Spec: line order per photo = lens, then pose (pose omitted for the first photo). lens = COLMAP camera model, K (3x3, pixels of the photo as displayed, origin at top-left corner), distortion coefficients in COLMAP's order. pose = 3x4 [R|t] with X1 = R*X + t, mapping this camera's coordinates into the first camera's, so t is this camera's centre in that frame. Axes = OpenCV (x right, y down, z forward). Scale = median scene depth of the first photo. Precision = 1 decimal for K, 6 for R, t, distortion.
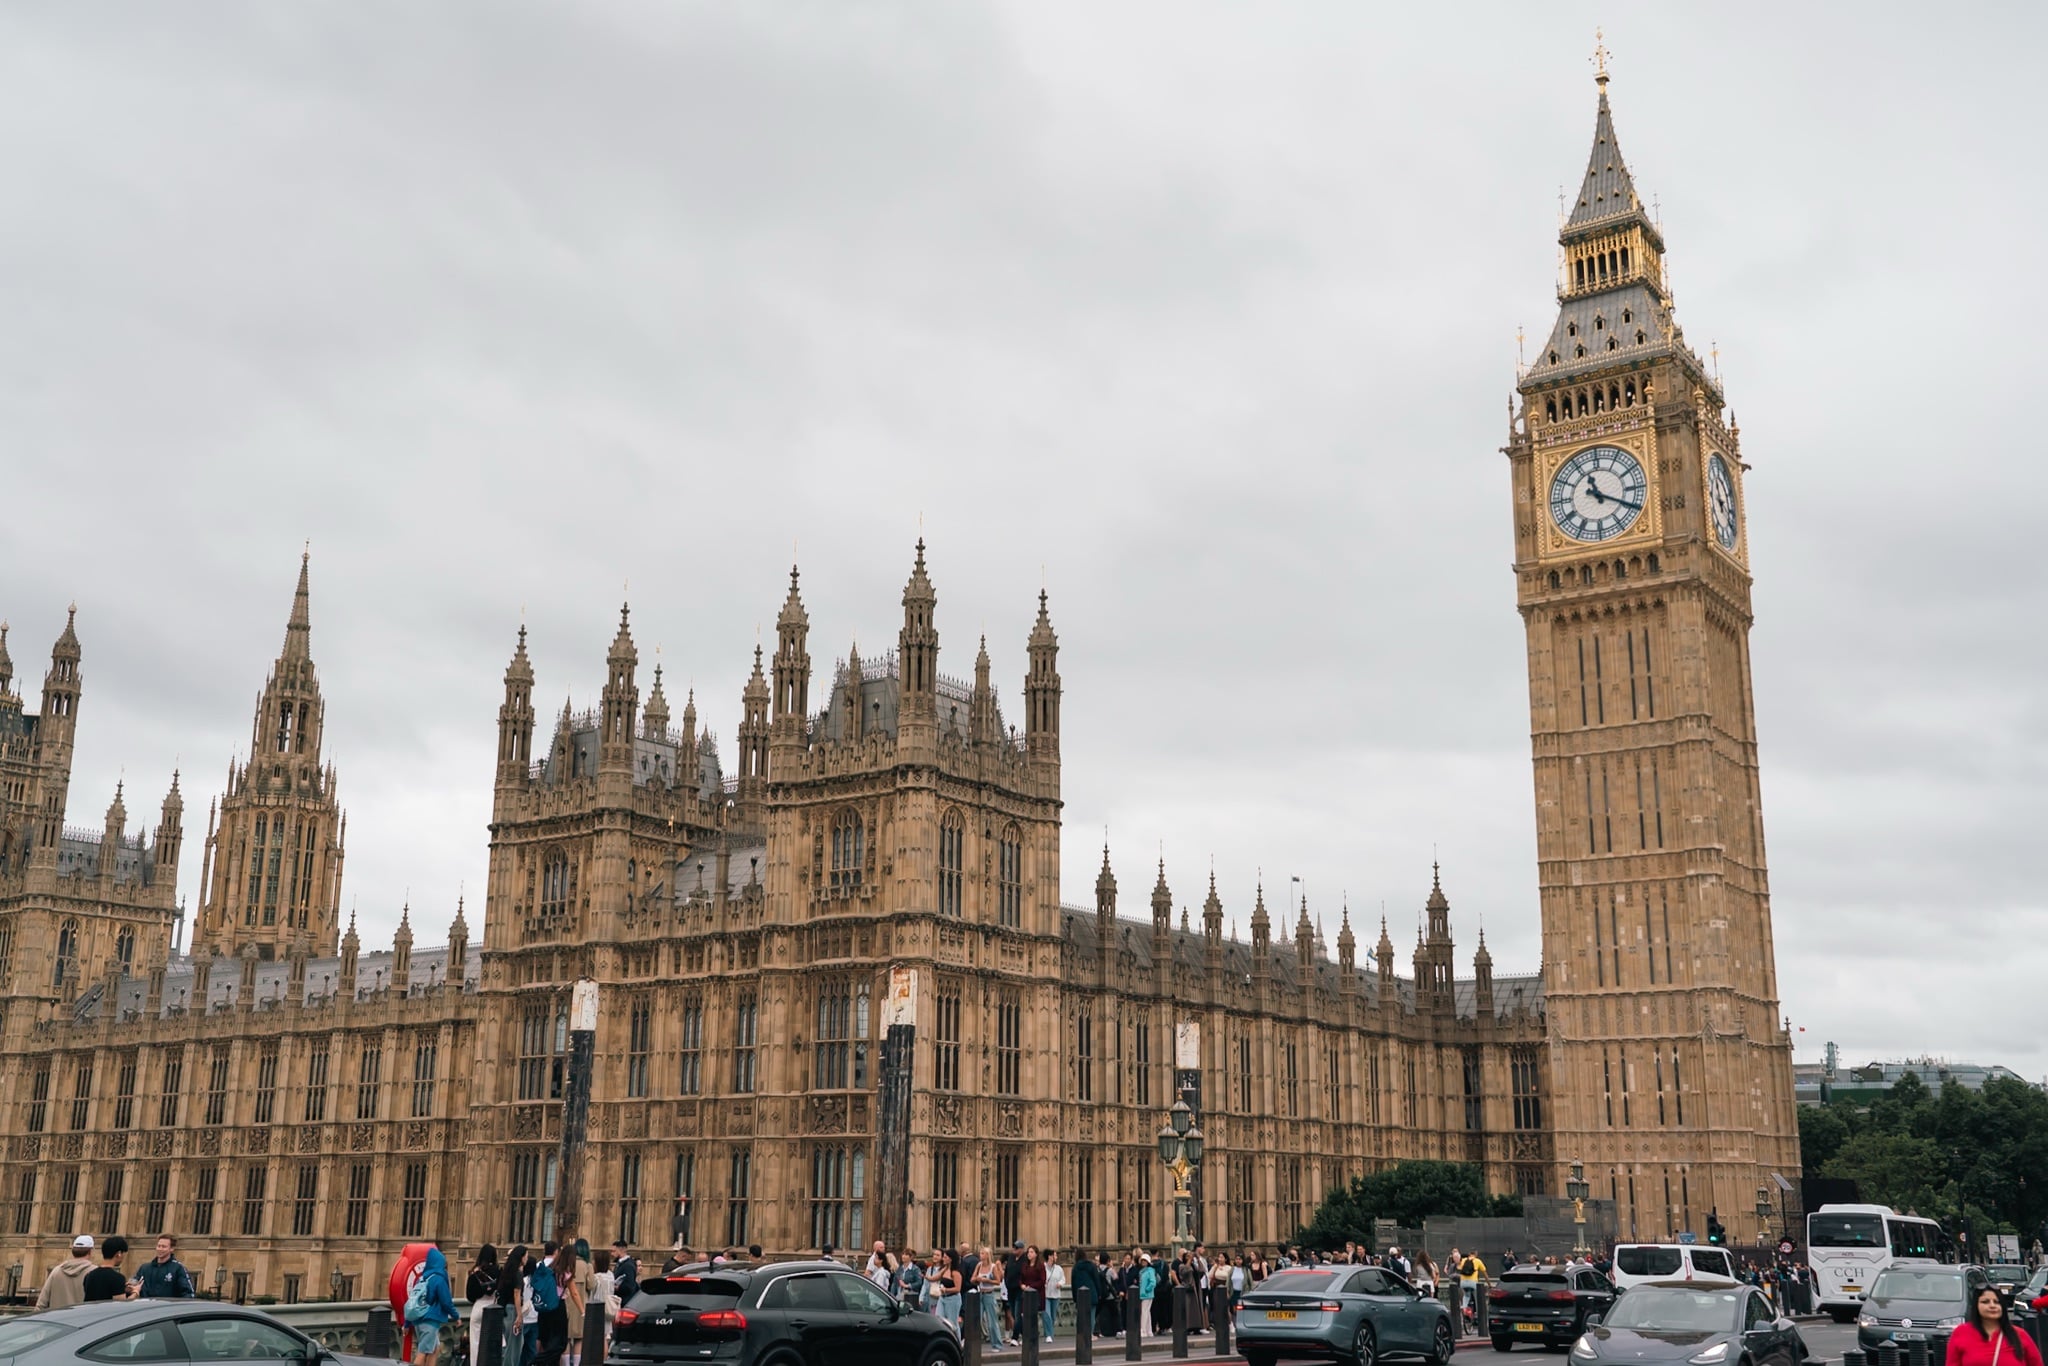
lens RADIAL K [[2062.6, 0, 1024.0], [0, 2062.6, 683.0], [0, 0, 1]] dist [0.018849, 0.008259]
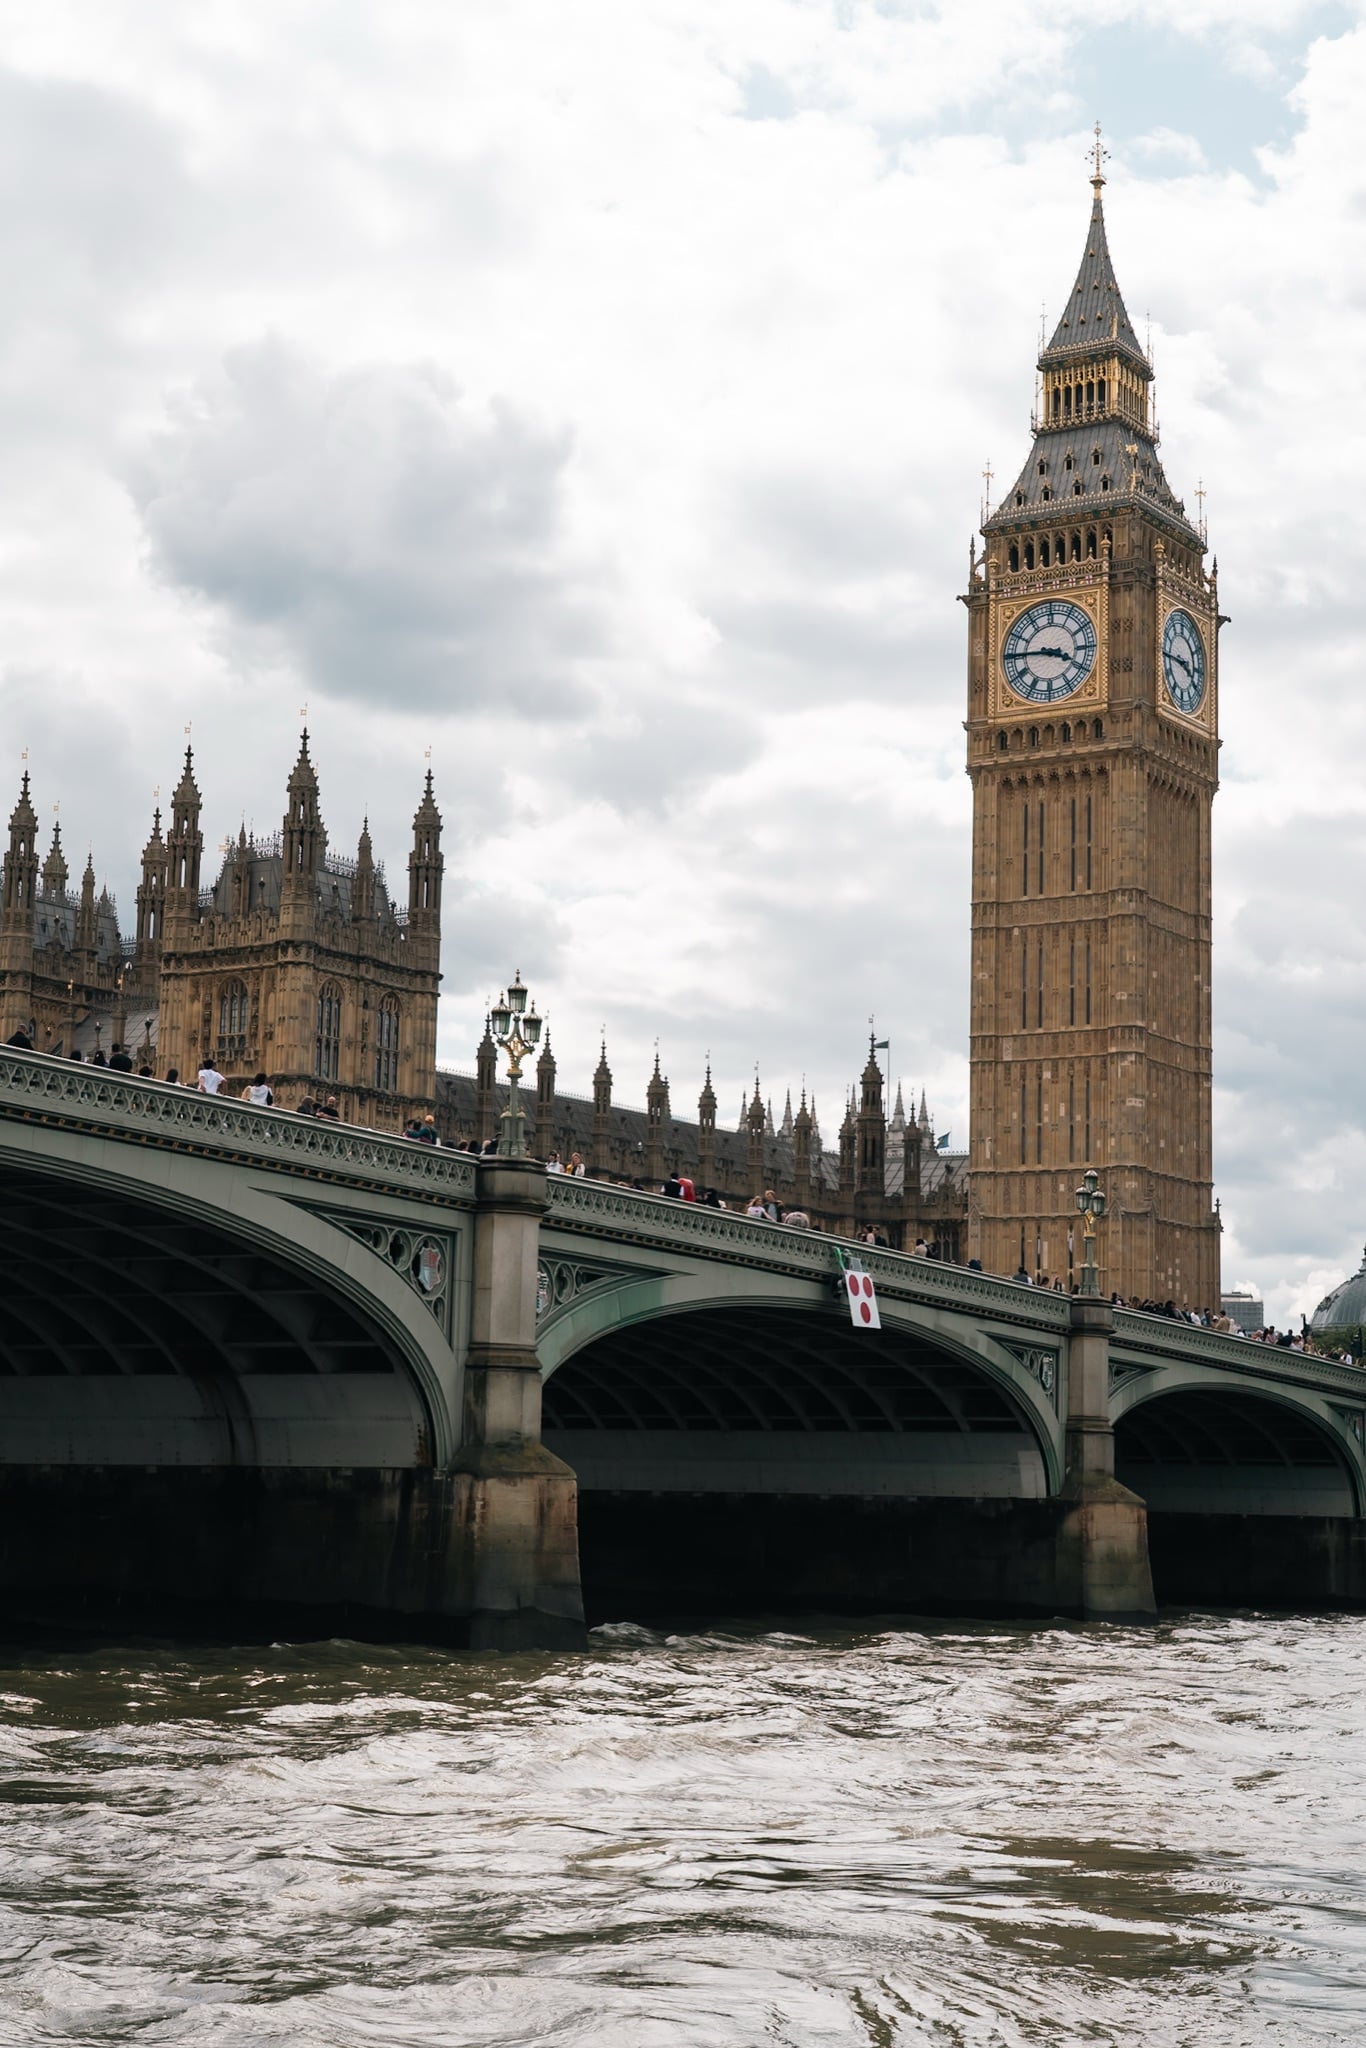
lens RADIAL K [[3111.1, 0, 683.0], [0, 3111.1, 1024.0], [0, 0, 1]] dist [0.014613, -0.046215]
pose [[0.999394, 0.019223, 0.029016, 0.074169], [-0.021783, 0.995645, 0.090650, -0.049370], [-0.027147, -0.091227, 0.995460, -0.458144]]
